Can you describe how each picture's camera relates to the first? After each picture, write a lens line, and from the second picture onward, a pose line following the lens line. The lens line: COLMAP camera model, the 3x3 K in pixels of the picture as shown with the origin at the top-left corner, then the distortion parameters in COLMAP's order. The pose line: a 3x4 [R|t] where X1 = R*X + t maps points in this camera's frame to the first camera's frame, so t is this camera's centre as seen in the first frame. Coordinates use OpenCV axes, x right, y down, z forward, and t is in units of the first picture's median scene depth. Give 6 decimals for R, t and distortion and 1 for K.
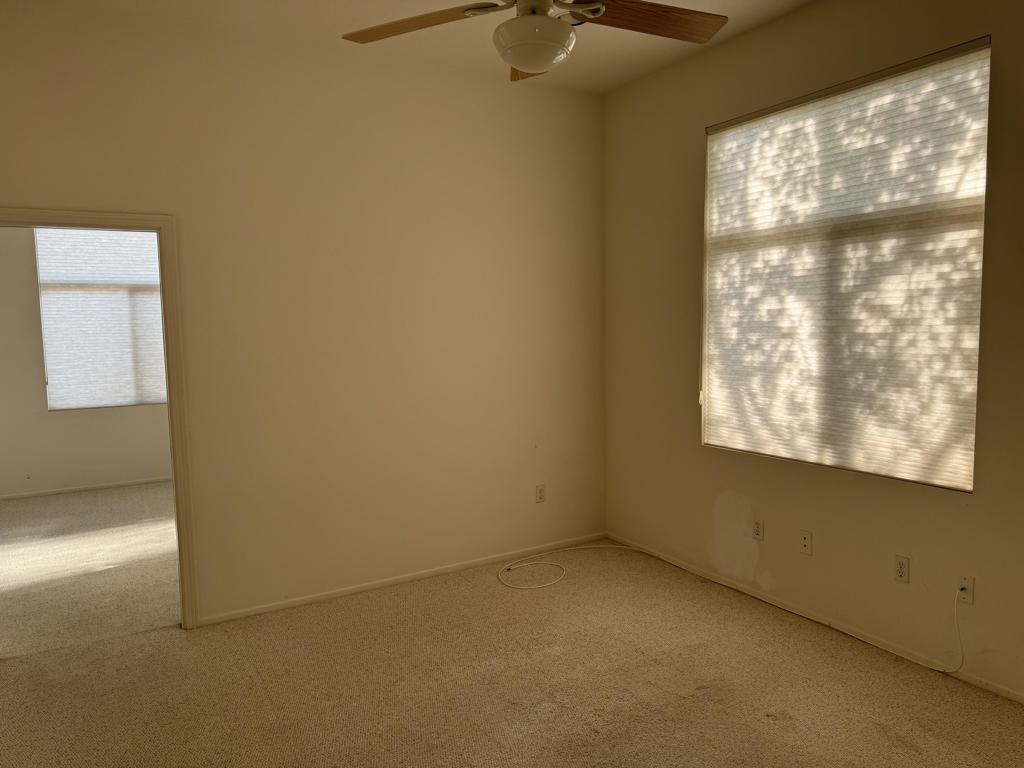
lens RADIAL K [[727.6, 0, 514.7], [0, 727.6, 387.7], [0, 0, 1]] dist [0.010184, 0.004538]
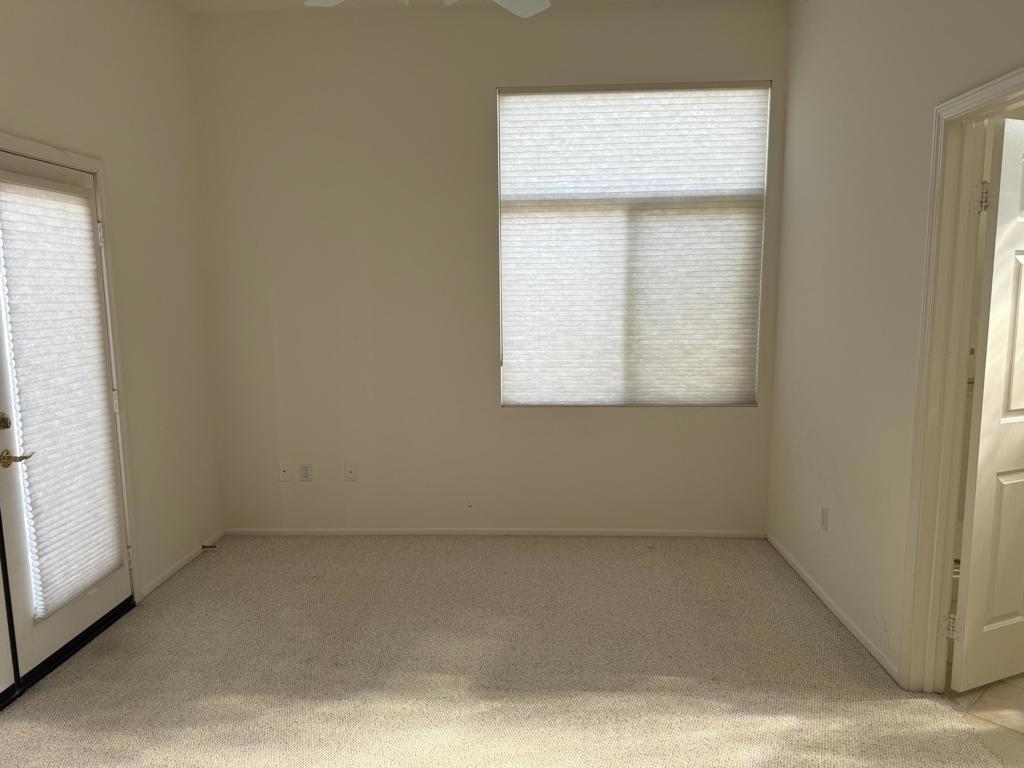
lens RADIAL K [[727.6, 0, 510.8], [0, 727.6, 386.6], [0, 0, 1]] dist [0.010184, 0.004538]
pose [[0.841508, 0.080196, -0.534259, -0.290353], [-0.055906, 0.996538, 0.061529, -0.024231], [0.537344, -0.021908, 0.843078, 0.465422]]
